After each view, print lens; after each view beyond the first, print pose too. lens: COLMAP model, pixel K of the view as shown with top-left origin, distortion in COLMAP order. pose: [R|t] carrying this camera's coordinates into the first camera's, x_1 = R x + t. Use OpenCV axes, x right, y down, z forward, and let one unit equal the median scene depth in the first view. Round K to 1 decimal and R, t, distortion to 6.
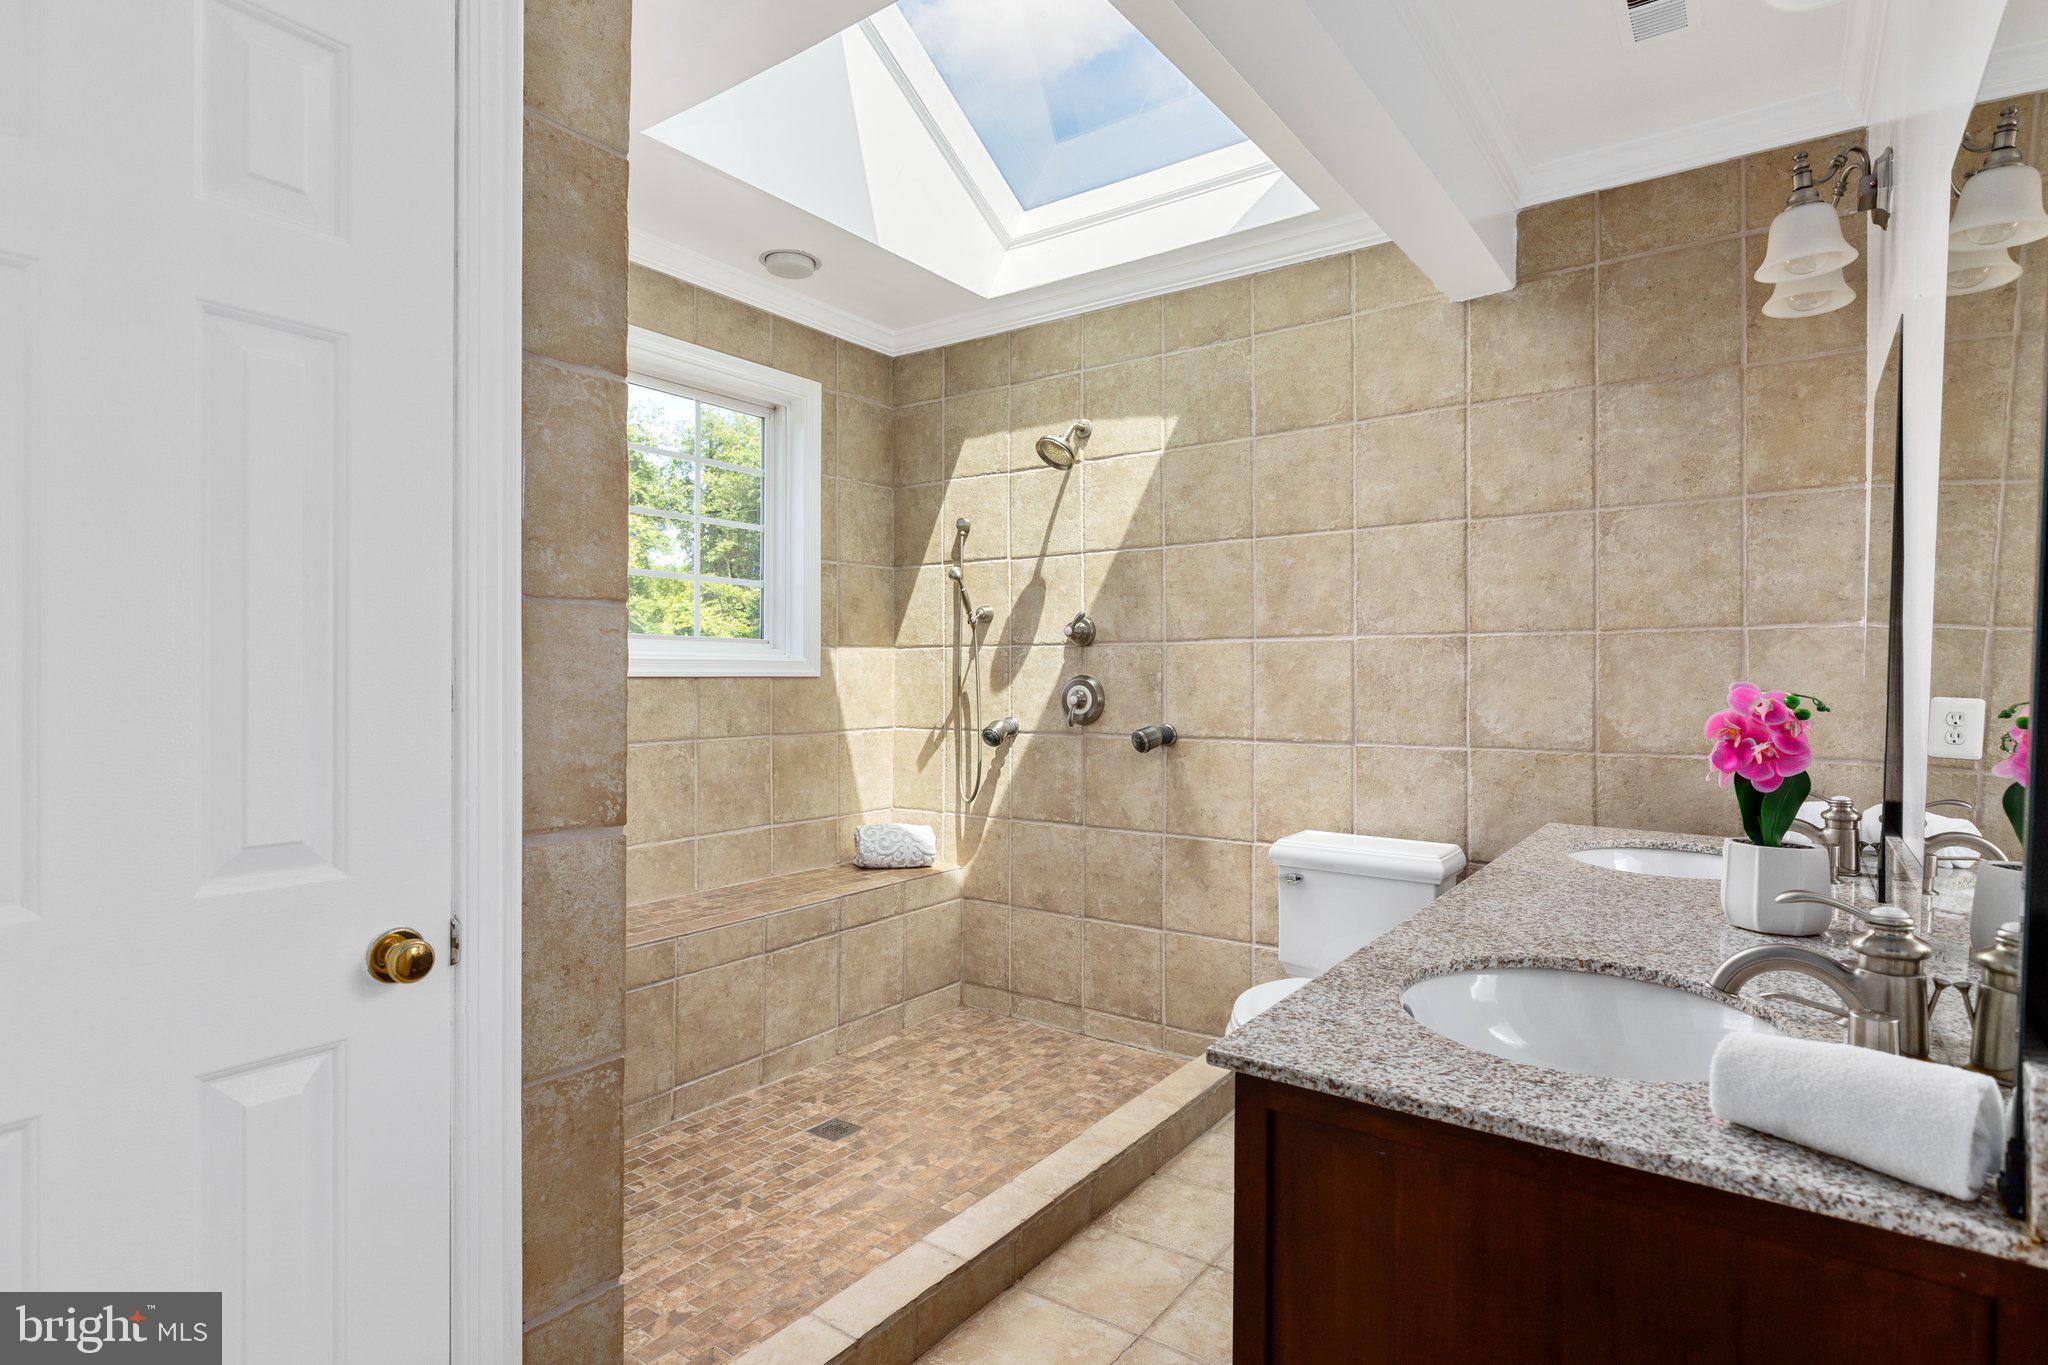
lens RADIAL K [[1050.8, 0, 1026.8], [0, 1050.8, 677.2], [0, 0, 1]] dist [0.001871, -0.001283]
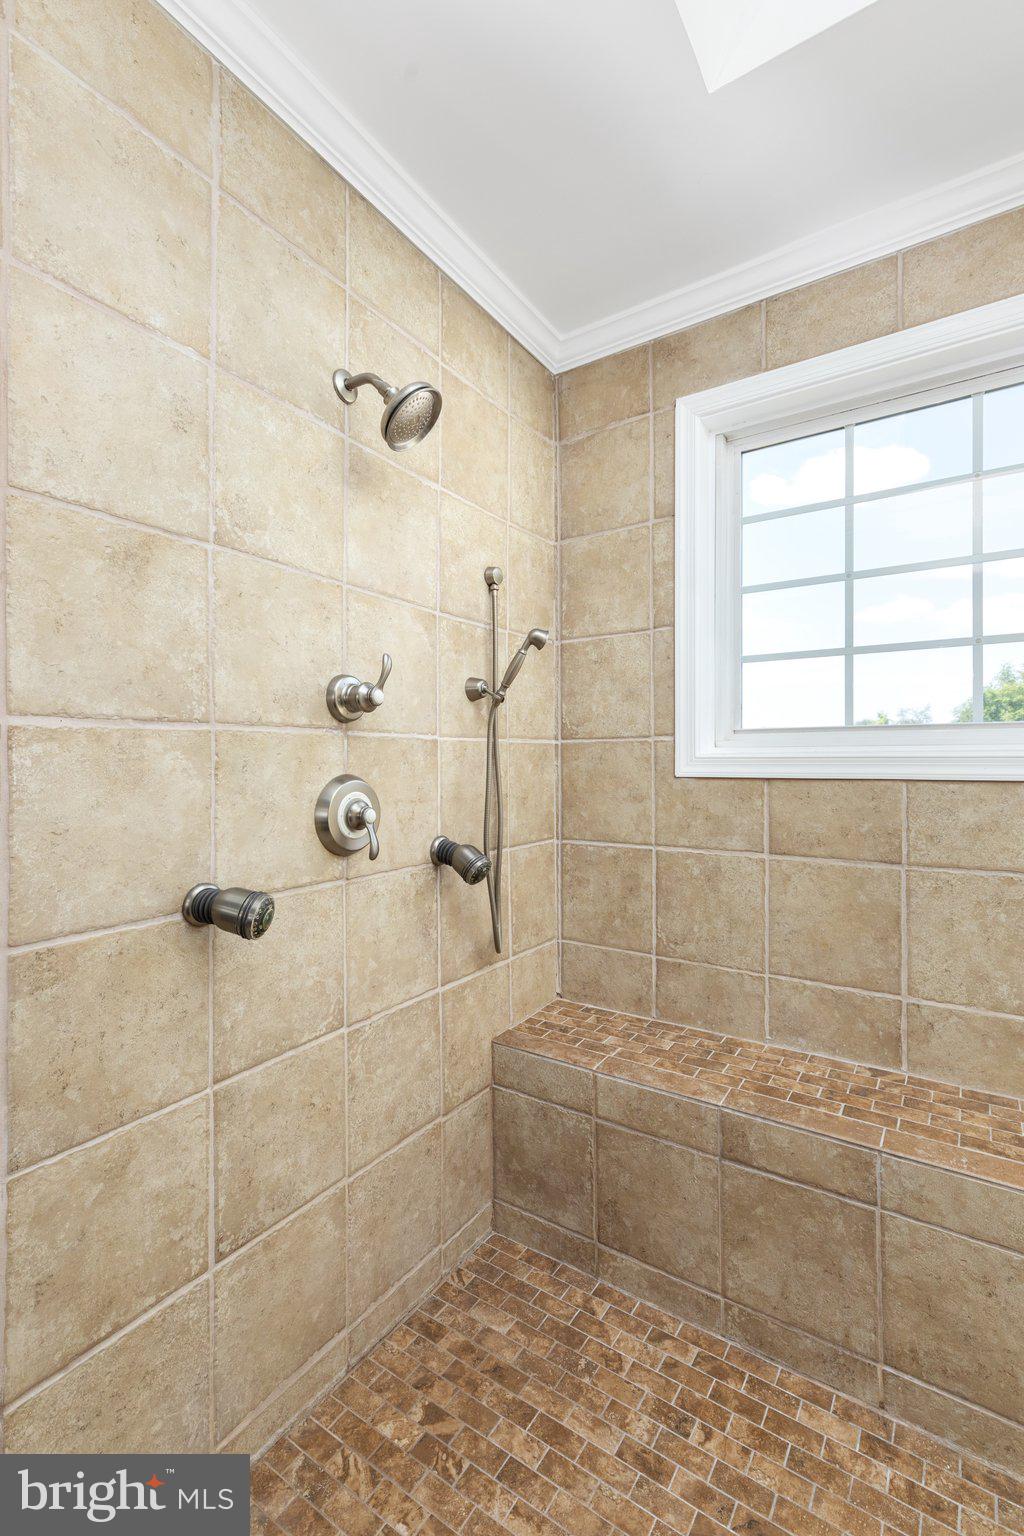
lens RADIAL K [[697.0, 0, 509.1], [0, 697.0, 764.2], [0, 0, 1]] dist [0.009320, -0.000616]
pose [[0.034618, 0.000738, -0.999400, 0.214747], [-0.006964, 0.999976, 0.000497, -0.017316], [0.999376, 0.006942, 0.034623, 1.240109]]
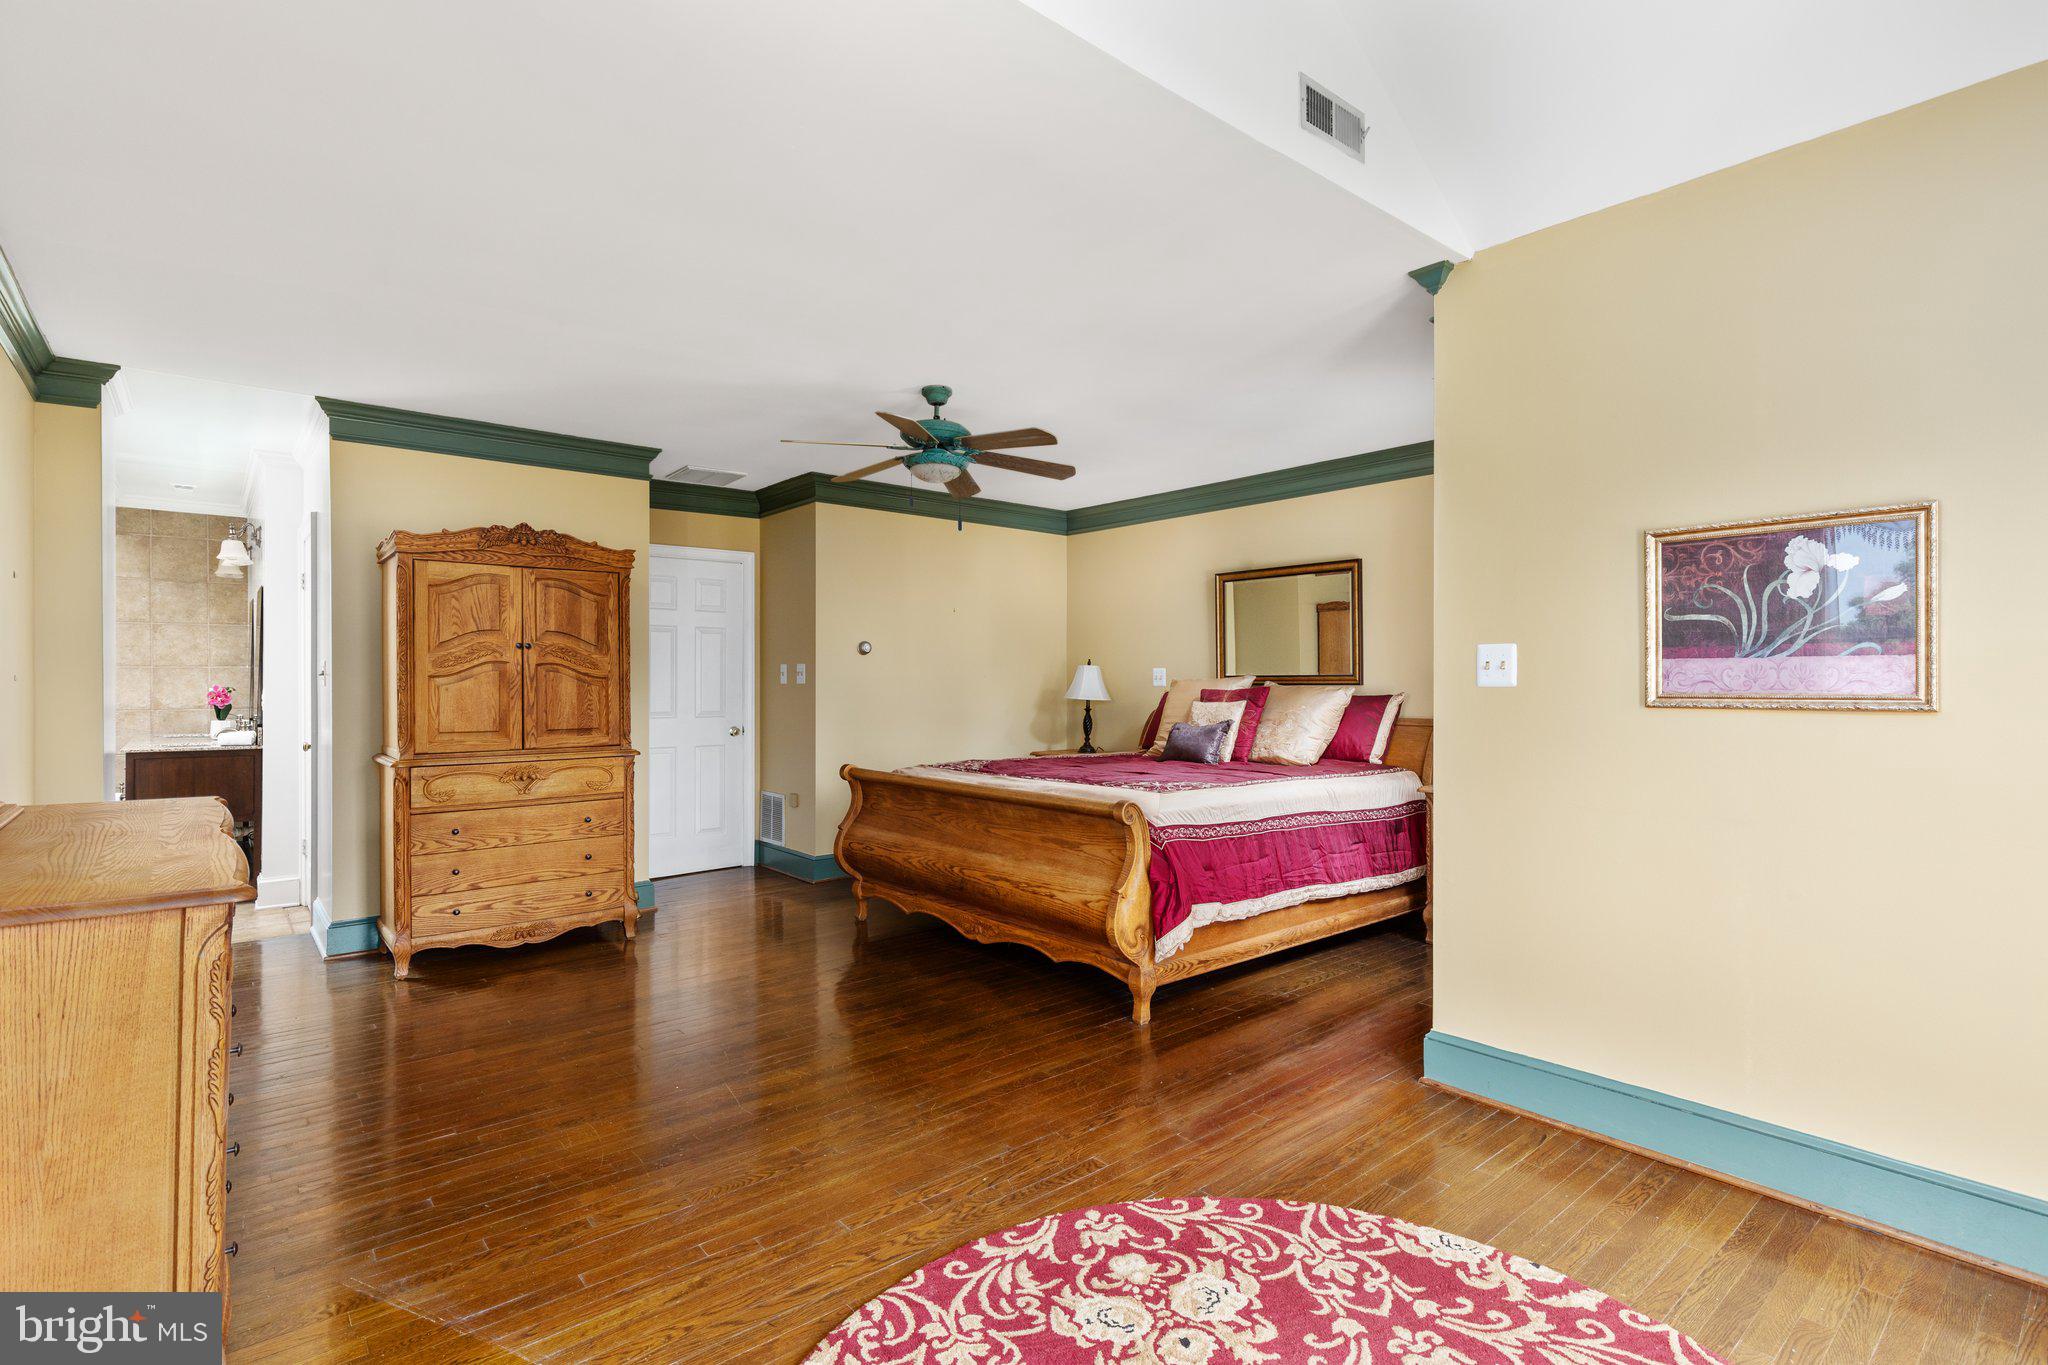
lens RADIAL K [[967.4, 0, 1028.5], [0, 967.4, 679.7], [0, 0, 1]] dist [0.000475, -0.000450]
pose [[0.235930, -0.000372, 0.971770, -1.392945], [0.007368, 0.999972, -0.001406, 0.010988], [-0.971742, 0.007492, 0.235926, -1.851661]]
